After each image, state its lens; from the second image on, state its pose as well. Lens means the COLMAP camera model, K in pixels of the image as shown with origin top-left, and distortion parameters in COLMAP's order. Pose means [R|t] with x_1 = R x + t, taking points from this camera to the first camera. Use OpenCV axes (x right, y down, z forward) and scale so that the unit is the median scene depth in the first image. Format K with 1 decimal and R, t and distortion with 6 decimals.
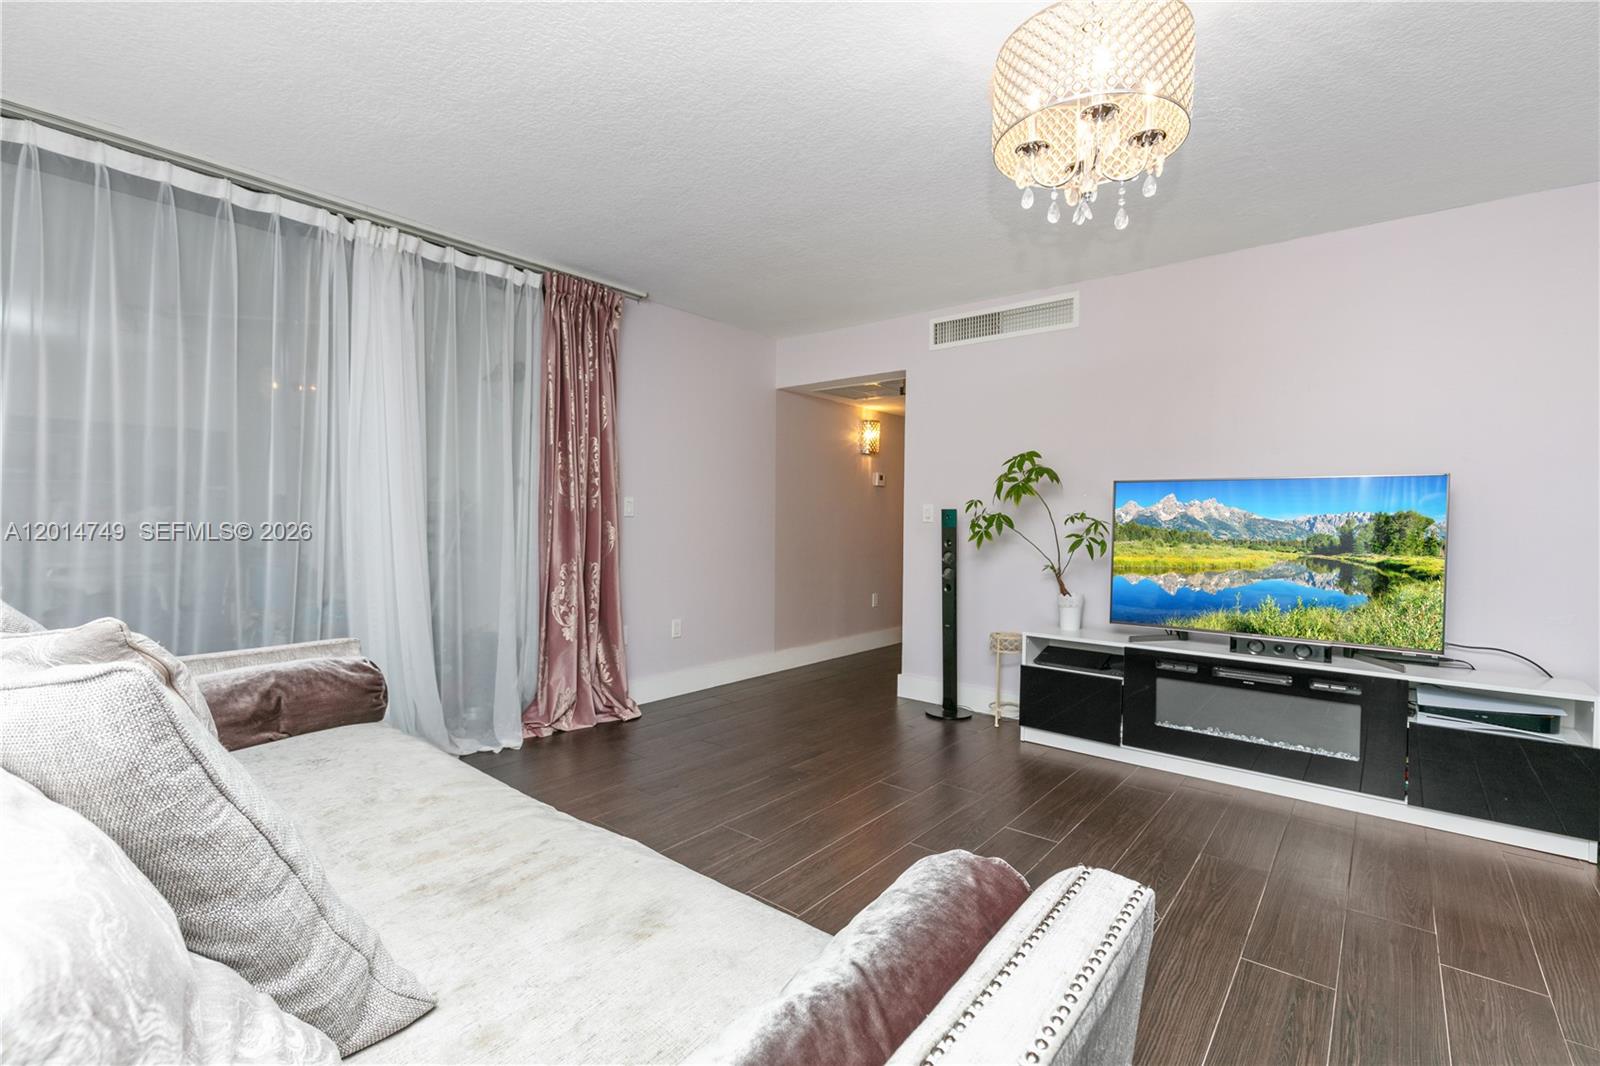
lens RADIAL K [[723.7, 0, 793.4], [0, 723.7, 531.8], [0, 0, 1]] dist [0.003098, -0.000274]
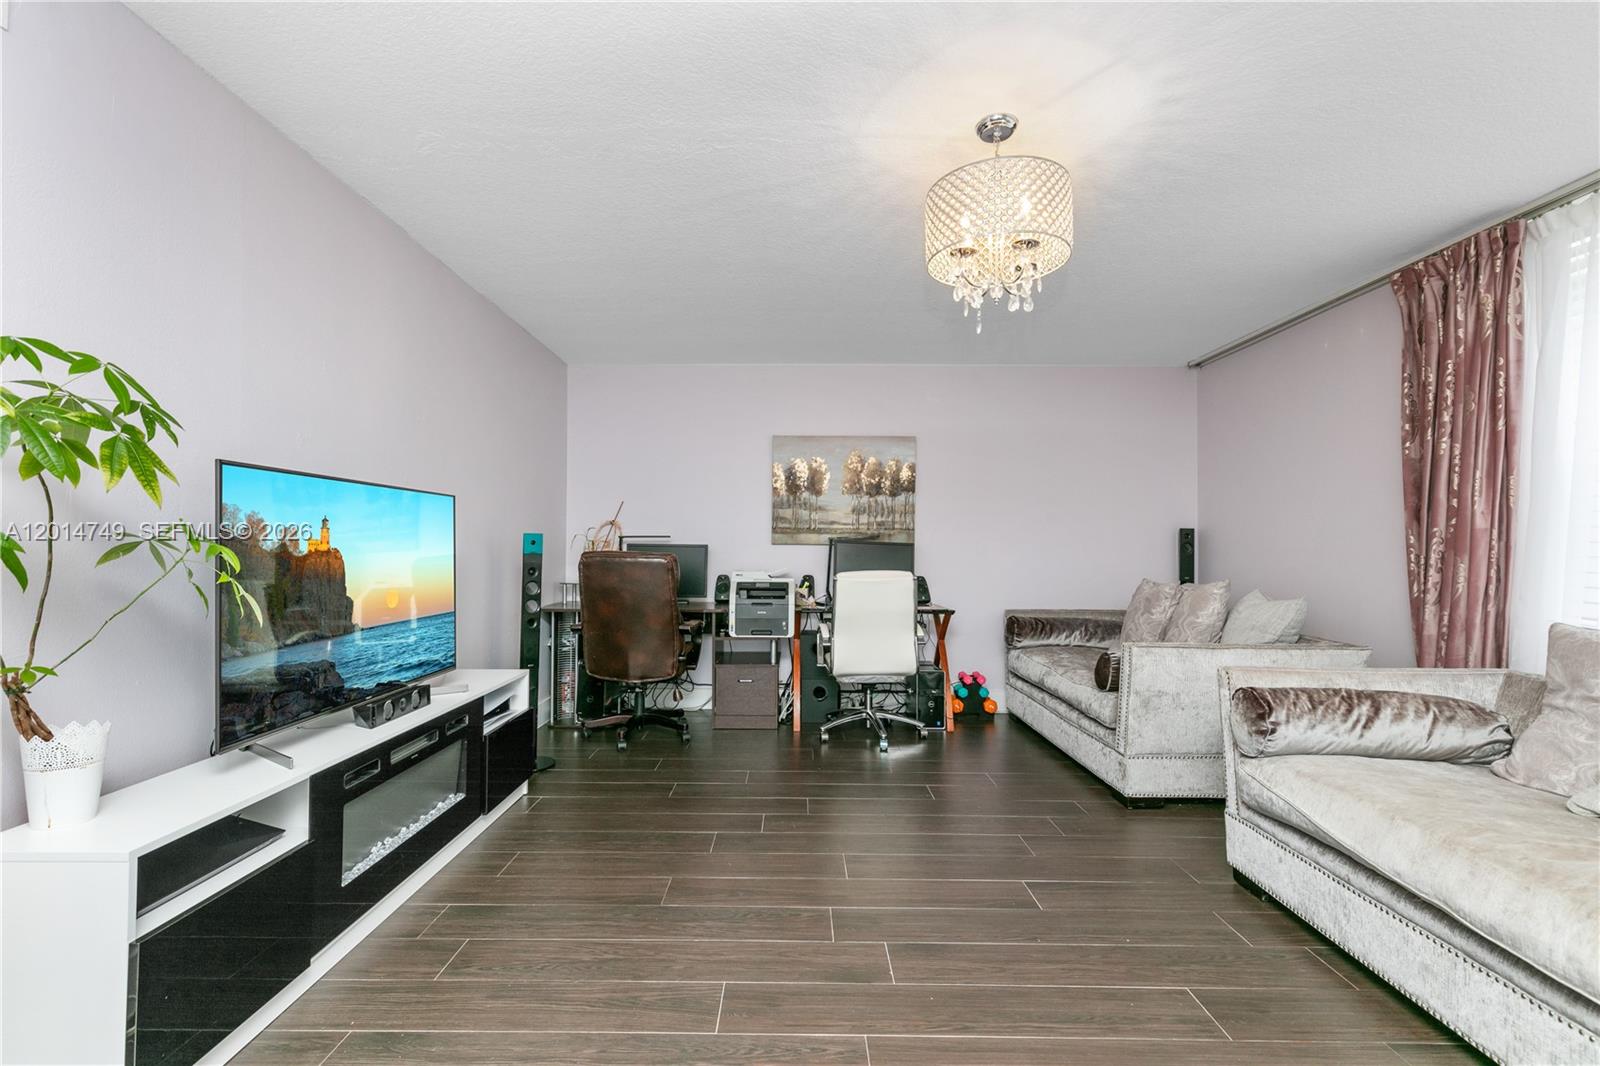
lens RADIAL K [[723.7, 0, 793.4], [0, 723.7, 531.8], [0, 0, 1]] dist [0.003098, -0.000274]
pose [[-0.627792, -0.002579, 0.778377, -0.179307], [-0.004038, 0.999992, 0.000057, -0.023218], [-0.778371, -0.003107, -0.627797, 1.013853]]
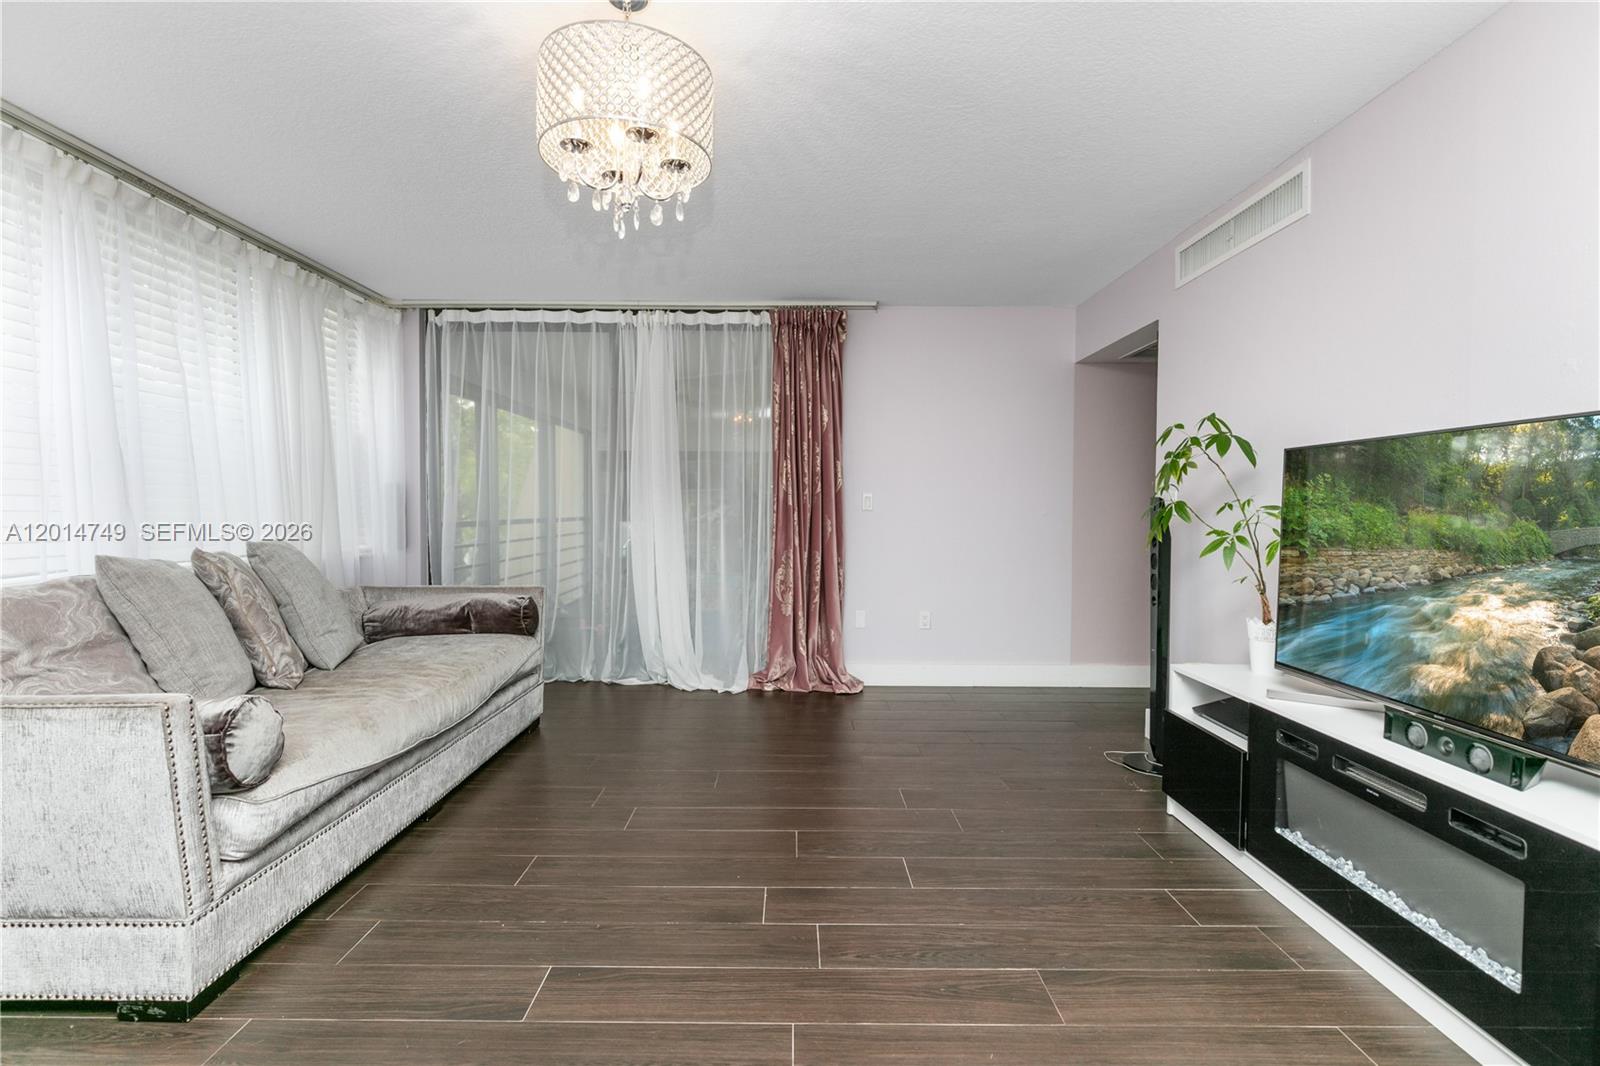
lens RADIAL K [[759.3, 0, 797.7], [0, 759.3, 522.8], [0, 0, 1]] dist [-0.001333, -0.000299]
pose [[0.635889, 0.005861, -0.771759, 0.694906], [-0.011636, 0.999930, -0.001994, 0.001426], [0.771693, 0.010248, 0.635912, 0.231254]]
